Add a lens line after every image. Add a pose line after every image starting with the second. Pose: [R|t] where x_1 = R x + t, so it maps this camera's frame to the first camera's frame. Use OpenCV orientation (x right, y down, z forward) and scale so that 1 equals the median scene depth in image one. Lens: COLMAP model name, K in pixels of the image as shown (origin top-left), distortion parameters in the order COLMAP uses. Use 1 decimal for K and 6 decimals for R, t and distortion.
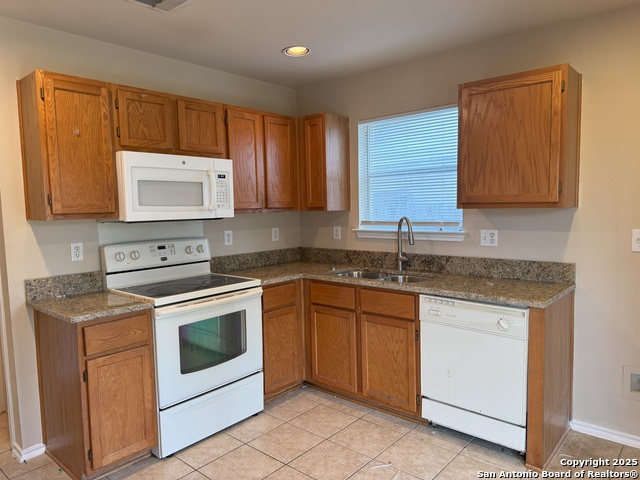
lens RADIAL K [[451.1, 0, 318.6], [0, 451.1, 239.8], [0, 0, 1]] dist [0.003607, -0.029321]
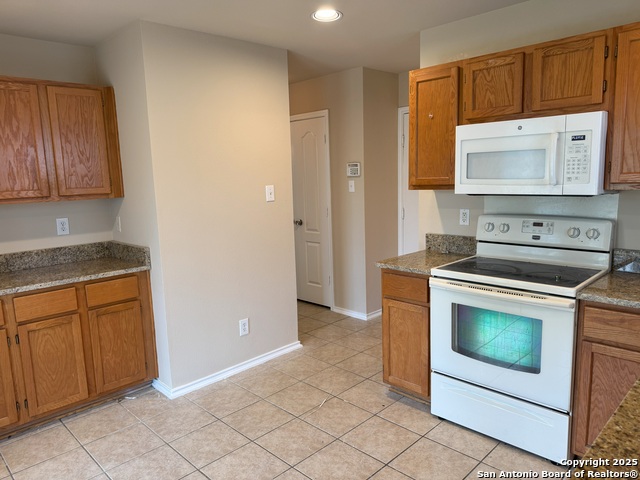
lens RADIAL K [[451.1, 0, 318.6], [0, 451.1, 241.8], [0, 0, 1]] dist [0.003607, -0.029321]
pose [[-0.088448, 0.167602, -0.981879, 0.625510], [-0.044848, 0.984073, 0.172016, -0.091427], [0.995071, 0.059250, -0.079522, 0.725754]]
